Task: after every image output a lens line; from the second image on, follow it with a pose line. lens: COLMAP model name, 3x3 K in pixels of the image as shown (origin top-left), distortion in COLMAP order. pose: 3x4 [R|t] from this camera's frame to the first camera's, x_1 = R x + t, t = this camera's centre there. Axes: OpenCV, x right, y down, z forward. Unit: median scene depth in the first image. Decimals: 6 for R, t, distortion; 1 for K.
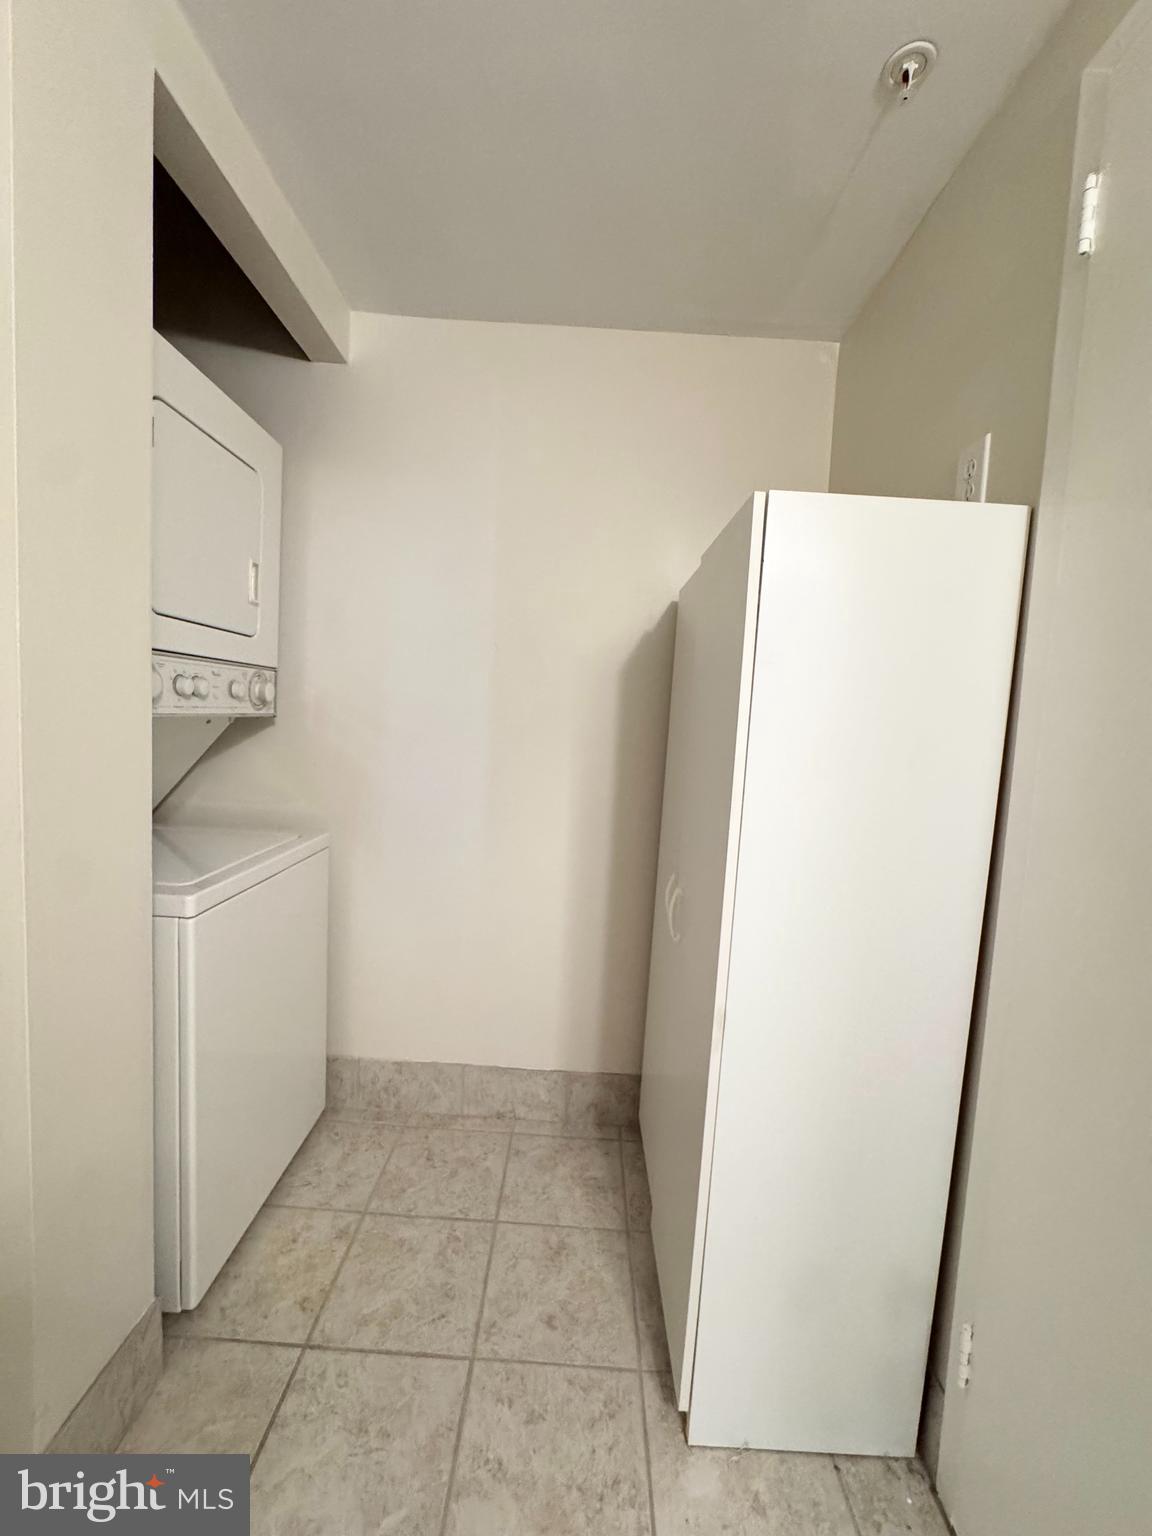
lens RADIAL K [[616.8, 0, 572.2], [0, 616.8, 766.7], [0, 0, 1]] dist [-0.002160, 0.001249]
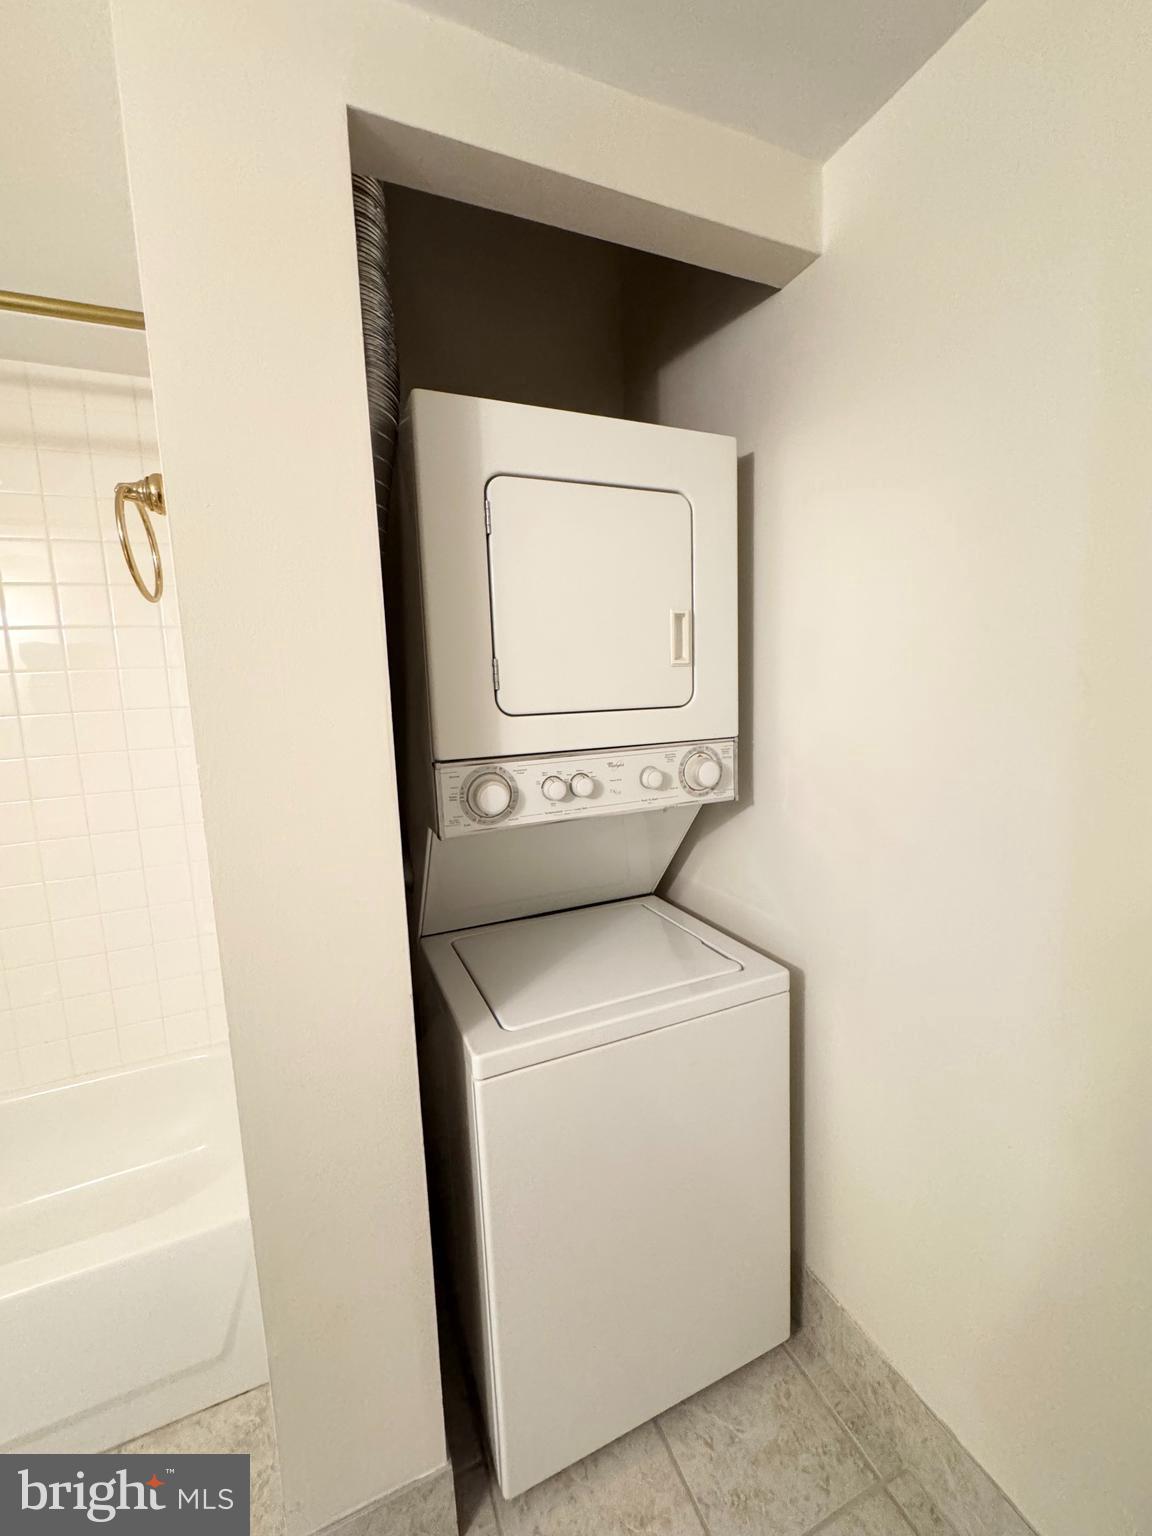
lens RADIAL K [[616.8, 0, 577.8], [0, 616.8, 765.1], [0, 0, 1]] dist [-0.002160, 0.001249]
pose [[0.407372, 0.046091, -0.912099, 0.143805], [-0.018020, 0.998937, 0.042431, -0.165598], [0.913085, -0.000849, 0.407769, 0.551131]]
